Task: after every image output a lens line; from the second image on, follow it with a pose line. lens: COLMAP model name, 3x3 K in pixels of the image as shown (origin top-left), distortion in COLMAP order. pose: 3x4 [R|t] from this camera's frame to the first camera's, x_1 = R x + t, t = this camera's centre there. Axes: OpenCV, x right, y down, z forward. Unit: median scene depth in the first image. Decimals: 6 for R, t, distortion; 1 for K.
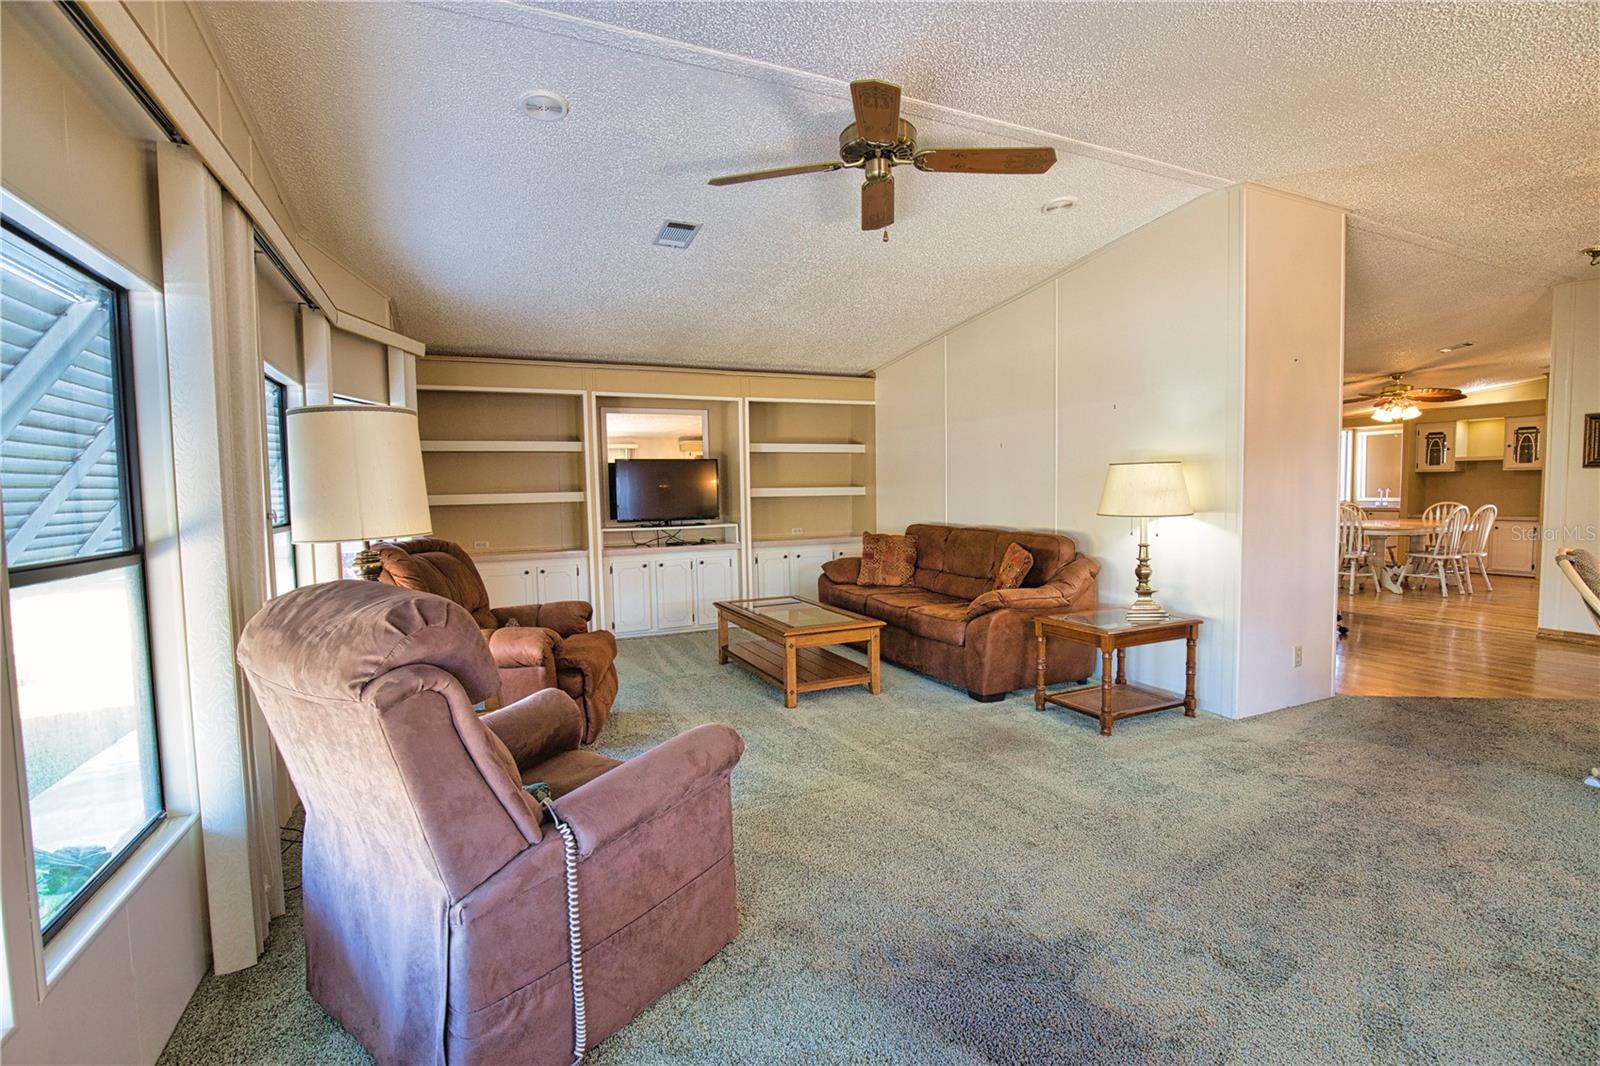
lens RADIAL K [[728.7, 0, 805.9], [0, 728.7, 538.6], [0, 0, 1]] dist [-0.036116, 0.006871]
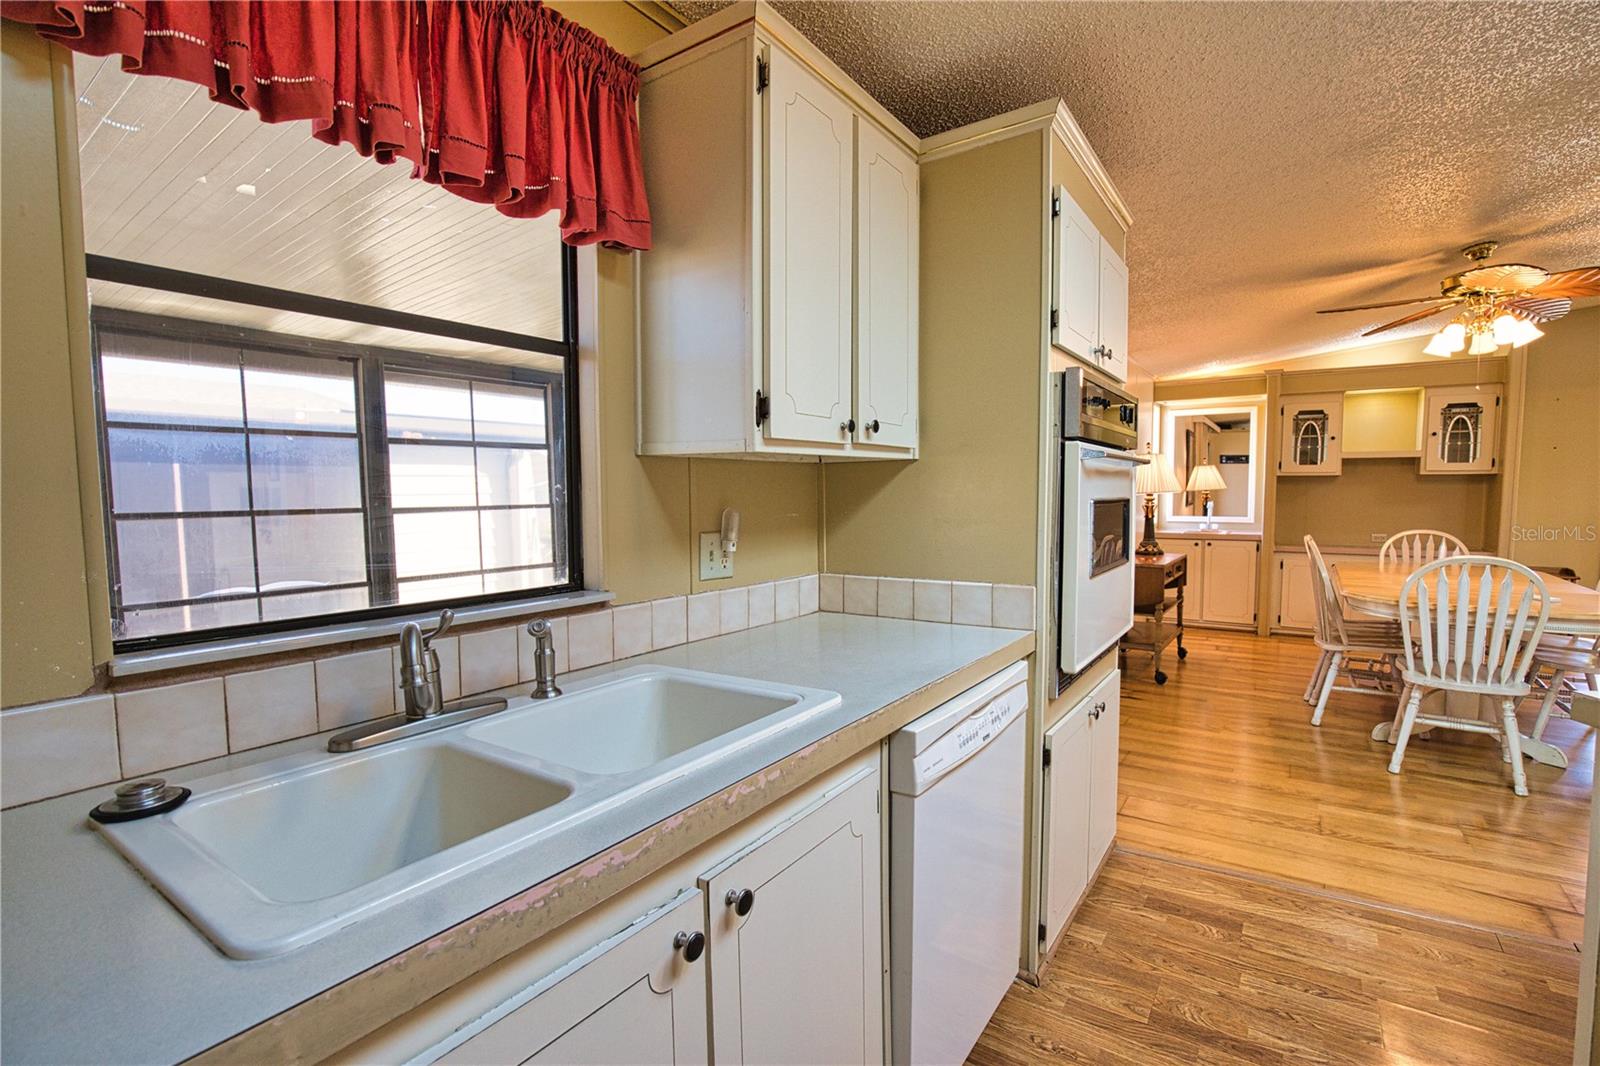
lens RADIAL K [[728.7, 0, 816.4], [0, 728.7, 541.2], [0, 0, 1]] dist [-0.036116, 0.006871]
pose [[0.859972, -0.025283, 0.509714, 0.262353], [0.027303, 0.999621, 0.003518, -0.064601], [-0.509610, 0.010891, 0.860337, 0.860213]]
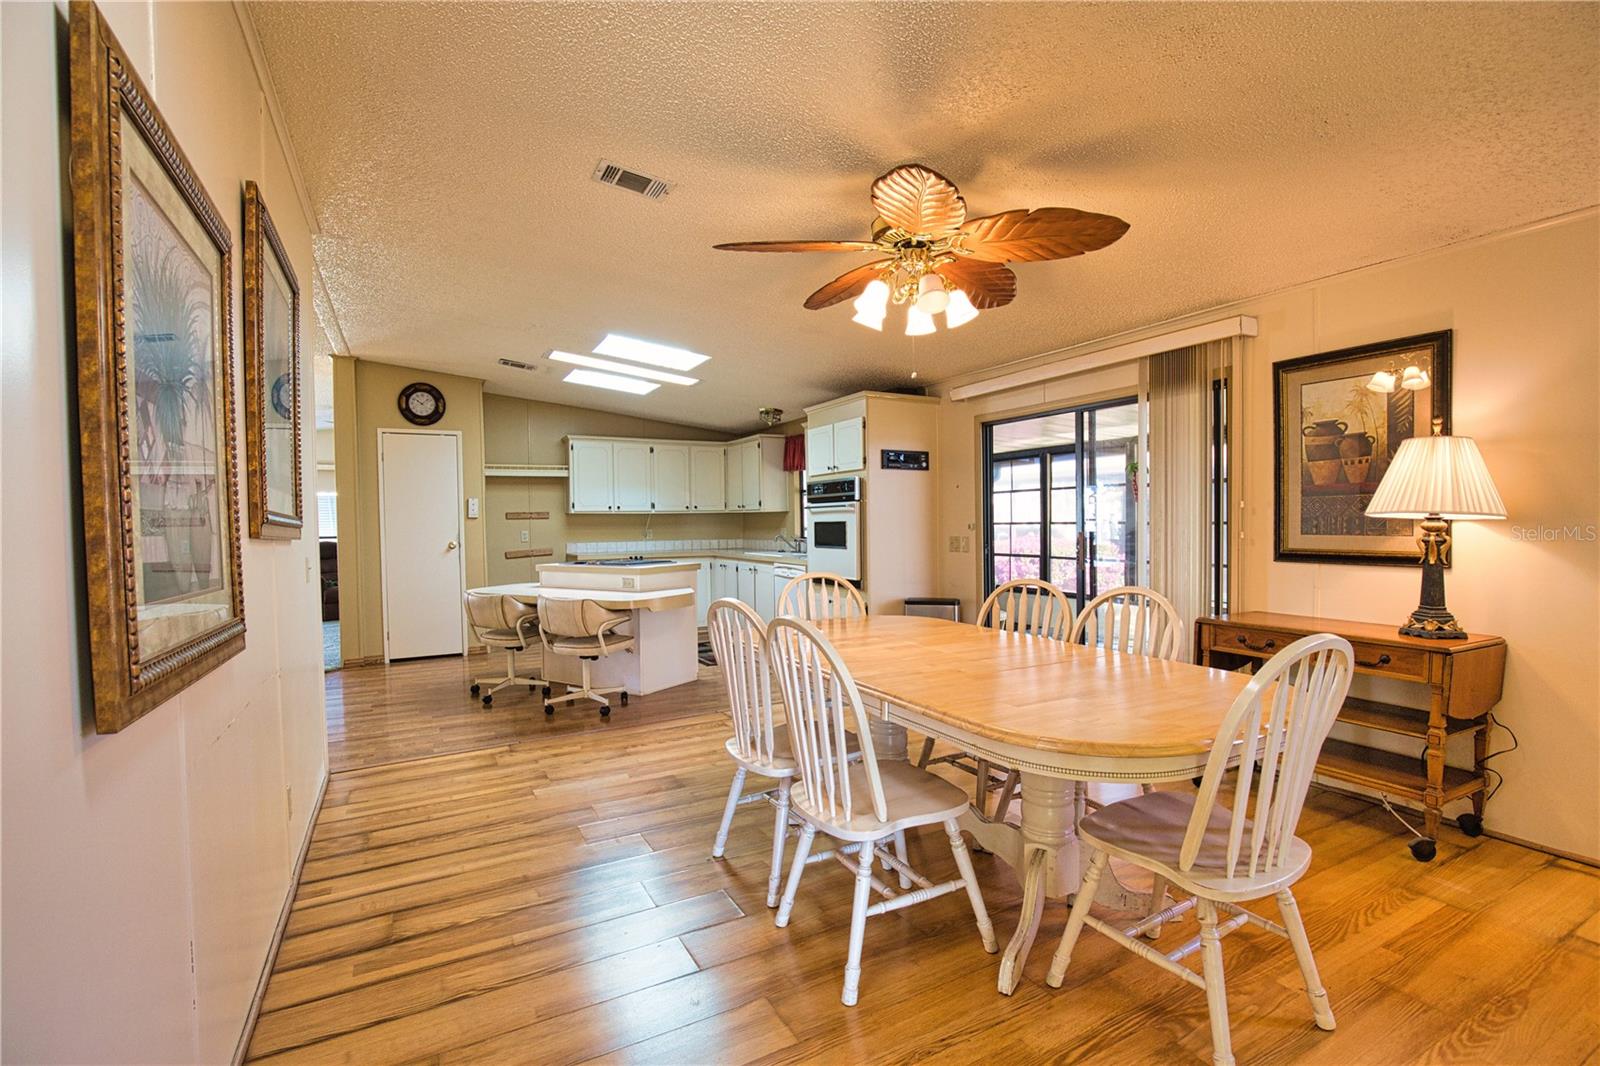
lens RADIAL K [[728.7, 0, 815.3], [0, 728.7, 538.7], [0, 0, 1]] dist [-0.036116, 0.006871]
pose [[0.069477, 0.039093, -0.996817, 1.187385], [-0.054091, 0.997910, 0.035365, -0.083615], [0.996116, 0.051462, 0.071446, 0.965870]]
